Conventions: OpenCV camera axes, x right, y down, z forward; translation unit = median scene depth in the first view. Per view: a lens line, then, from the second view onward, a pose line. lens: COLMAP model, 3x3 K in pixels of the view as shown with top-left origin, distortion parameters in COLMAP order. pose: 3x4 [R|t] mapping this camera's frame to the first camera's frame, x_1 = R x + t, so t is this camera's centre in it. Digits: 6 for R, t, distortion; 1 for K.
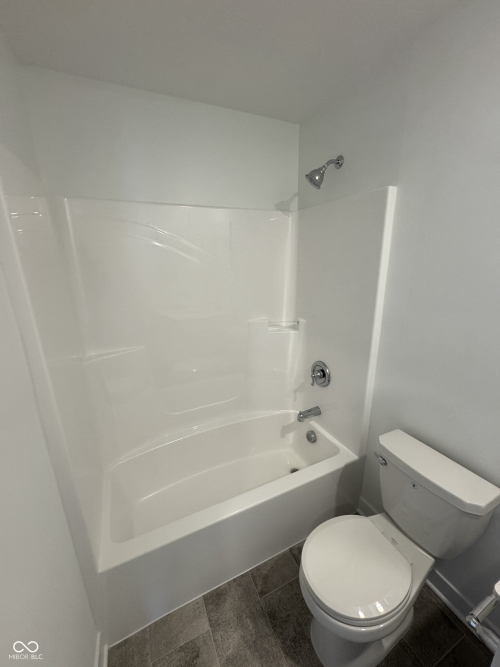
lens RADIAL K [[264.8, 0, 249.9], [0, 264.8, 333.9], [0, 0, 1]] dist [-0.003555, 0.000326]
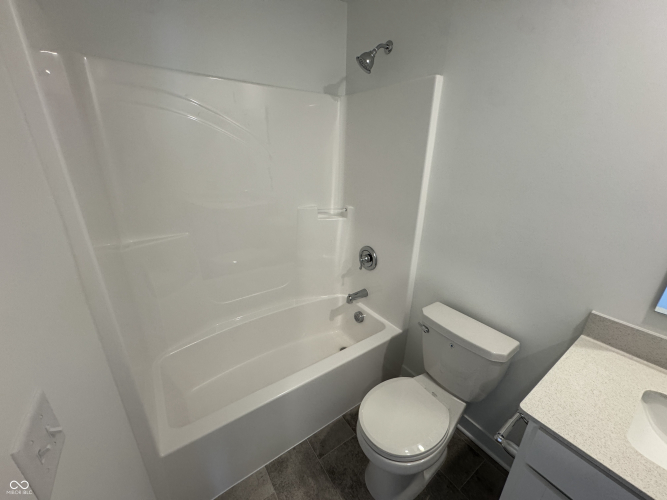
lens RADIAL K [[264.8, 0, 332.3], [0, 264.8, 250.8], [0, 0, 1]] dist [-0.003555, 0.000326]
pose [[0.985239, -0.022602, 0.169687, -0.065672], [0.008545, 0.996503, 0.083117, 0.040102], [-0.170972, -0.080440, 0.981987, -0.016310]]
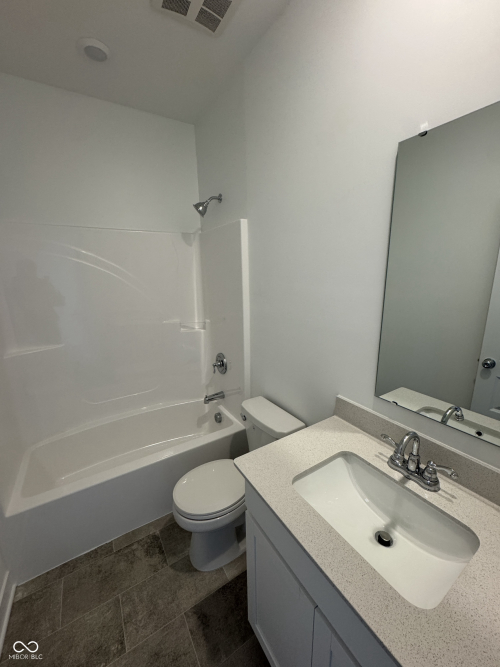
lens RADIAL K [[264.8, 0, 246.2], [0, 264.8, 331.3], [0, 0, 1]] dist [-0.003555, 0.000326]
pose [[0.994173, -0.027584, 0.104204, 0.324515], [0.032910, 0.998220, -0.049740, 0.082274], [-0.102646, 0.052879, 0.993311, -0.294316]]
